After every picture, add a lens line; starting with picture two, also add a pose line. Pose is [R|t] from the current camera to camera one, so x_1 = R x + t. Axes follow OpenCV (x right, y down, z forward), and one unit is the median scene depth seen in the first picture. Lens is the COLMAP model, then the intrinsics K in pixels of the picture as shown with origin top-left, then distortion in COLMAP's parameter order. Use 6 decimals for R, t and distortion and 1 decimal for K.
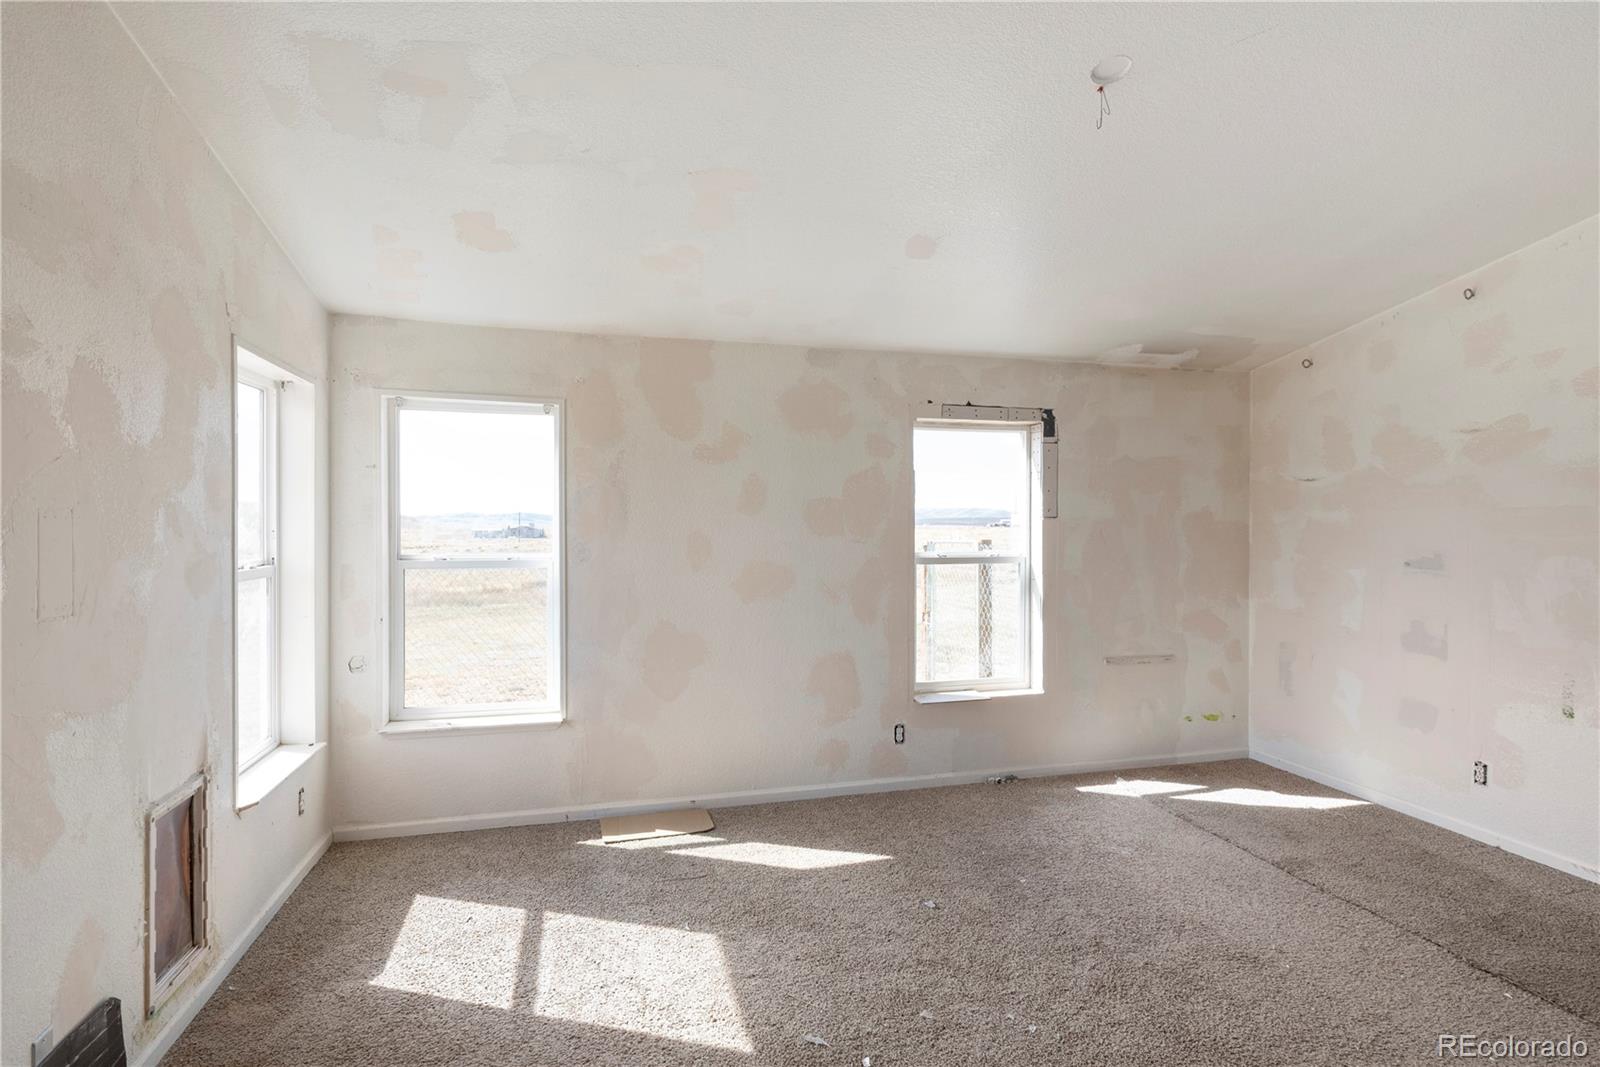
lens RADIAL K [[786.3, 0, 802.5], [0, 786.3, 541.2], [0, 0, 1]] dist [-0.001031, -0.000497]
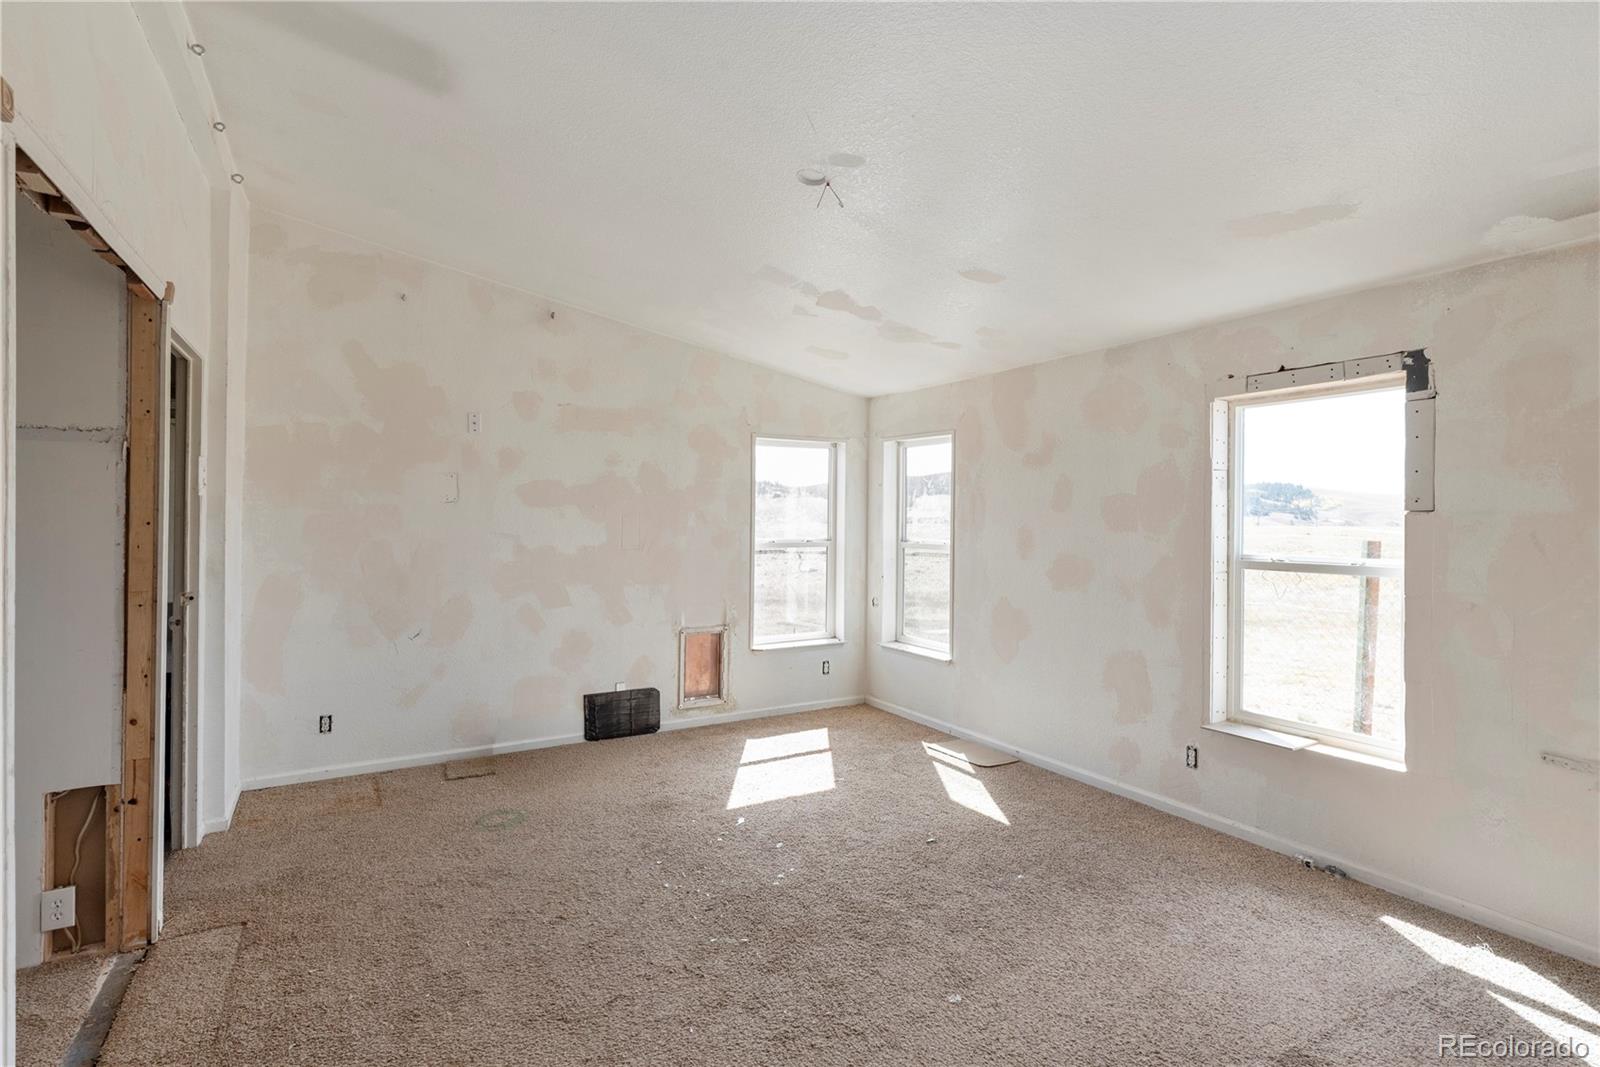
lens RADIAL K [[786.3, 0, 804.2], [0, 786.3, 523.7], [0, 0, 1]] dist [-0.001031, -0.000497]
pose [[0.258817, 0.005627, -0.965910, 0.874513], [-0.025453, 0.999676, -0.000997, -0.005998], [0.965591, 0.024843, 0.258876, 0.345232]]
